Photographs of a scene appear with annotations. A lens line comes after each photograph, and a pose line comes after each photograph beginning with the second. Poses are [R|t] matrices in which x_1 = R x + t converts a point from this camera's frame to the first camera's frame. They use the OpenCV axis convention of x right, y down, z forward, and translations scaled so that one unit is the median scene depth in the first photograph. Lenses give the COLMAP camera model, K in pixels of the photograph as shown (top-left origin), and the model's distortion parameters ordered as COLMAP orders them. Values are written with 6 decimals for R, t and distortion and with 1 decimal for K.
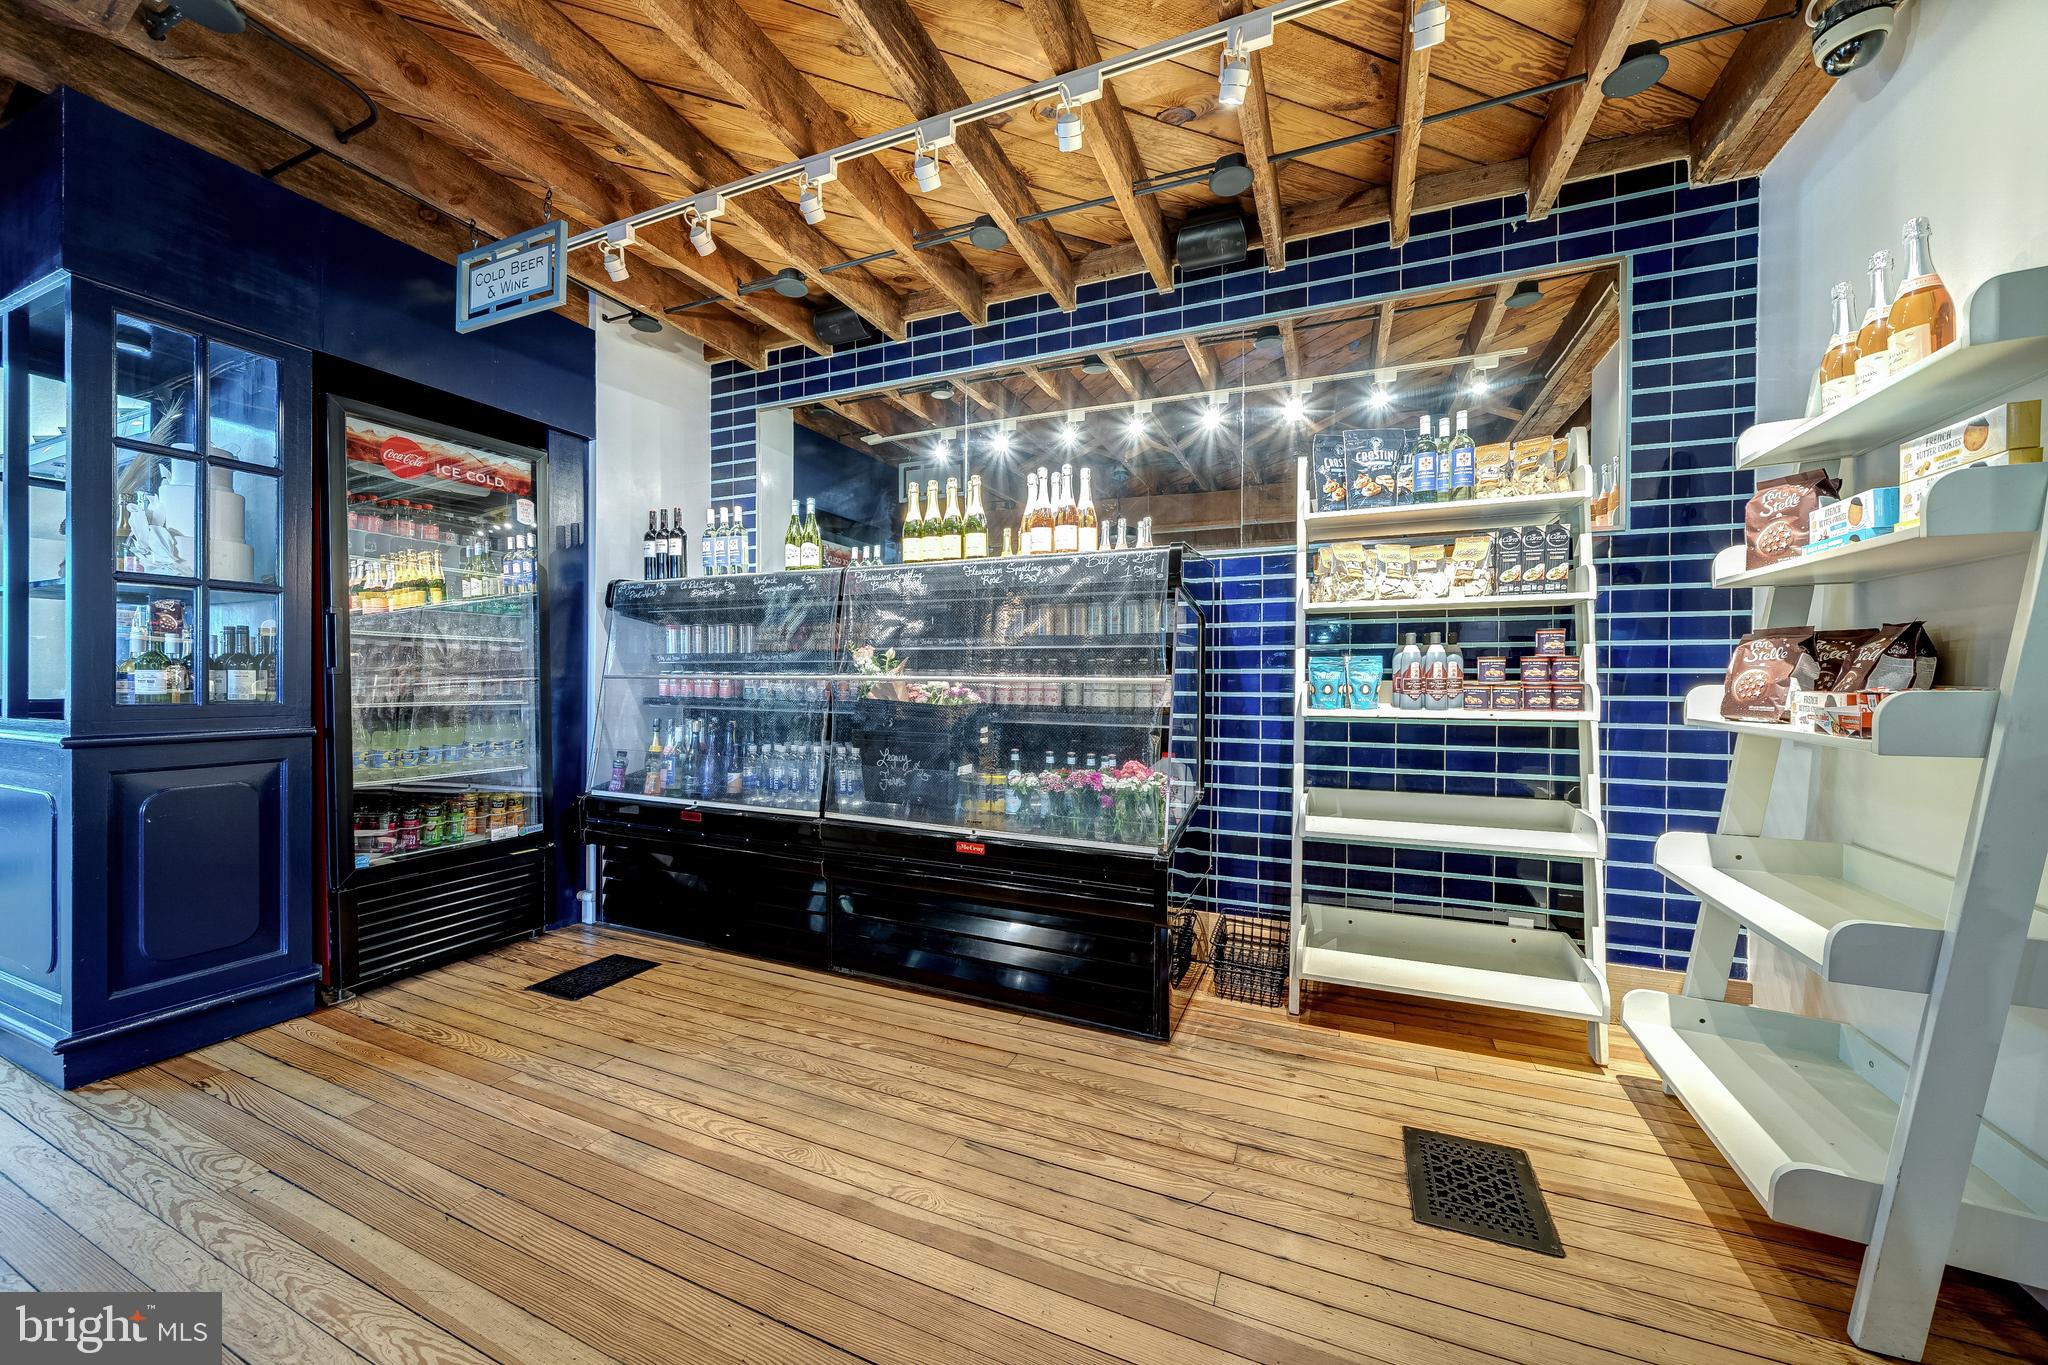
lens RADIAL K [[749.1, 0, 1022.7], [0, 749.1, 680.8], [0, 0, 1]] dist [-0.000468, 0.000000]
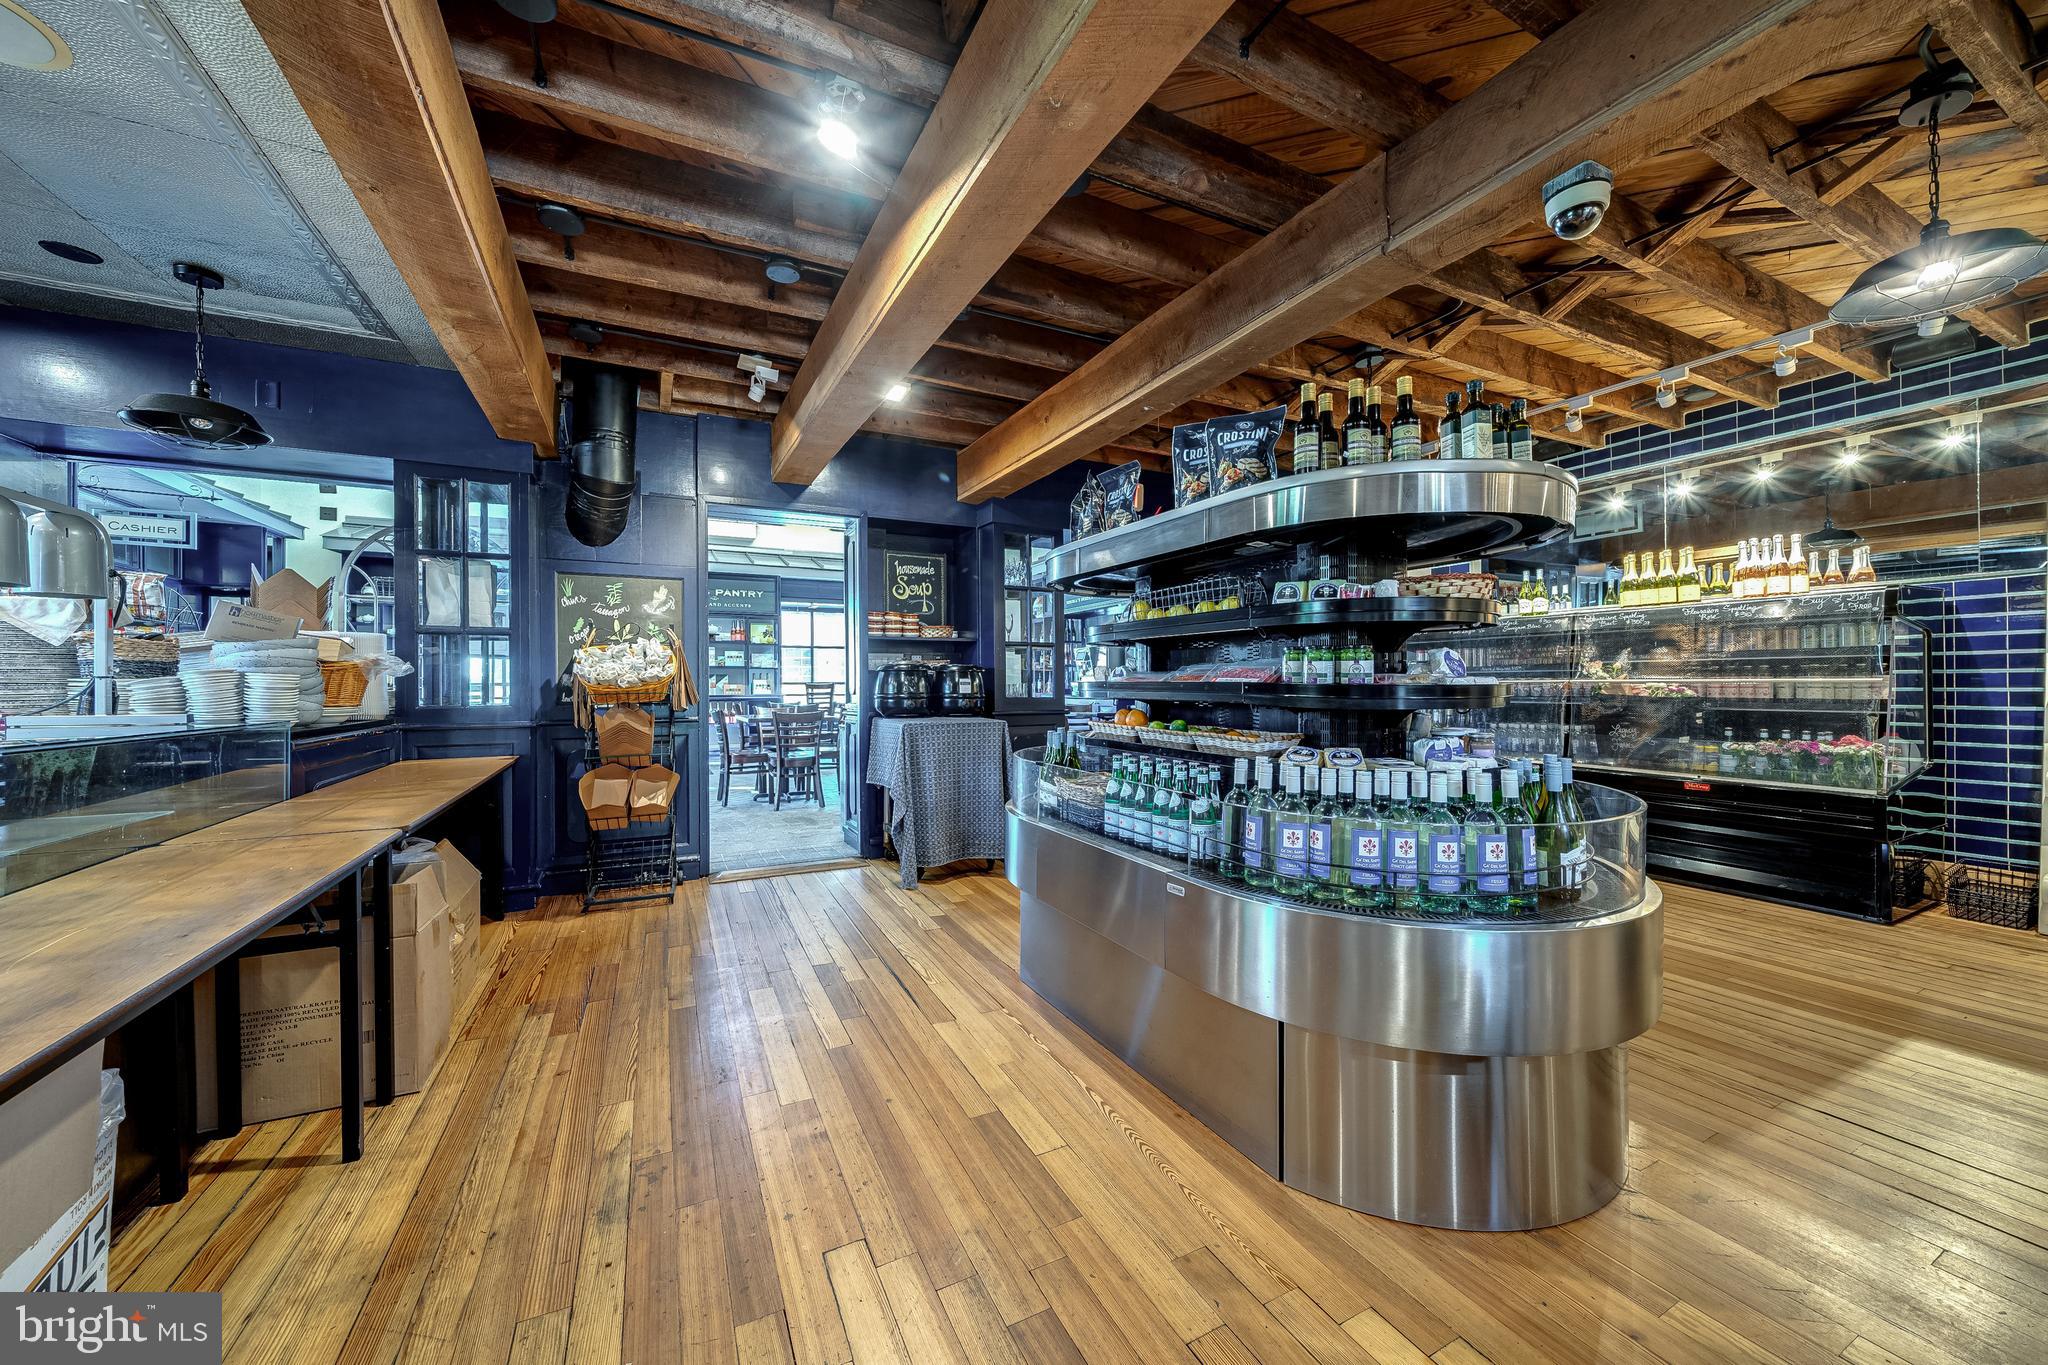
lens RADIAL K [[702.2, 0, 1027.1], [0, 702.2, 681.9], [0, 0, 1]] dist [-0.000516, -0.000115]
pose [[0.751134, -0.015650, -0.659964, -0.138769], [0.009113, 0.999870, -0.013339, 0.006910], [0.660086, 0.004005, 0.751179, -0.977267]]
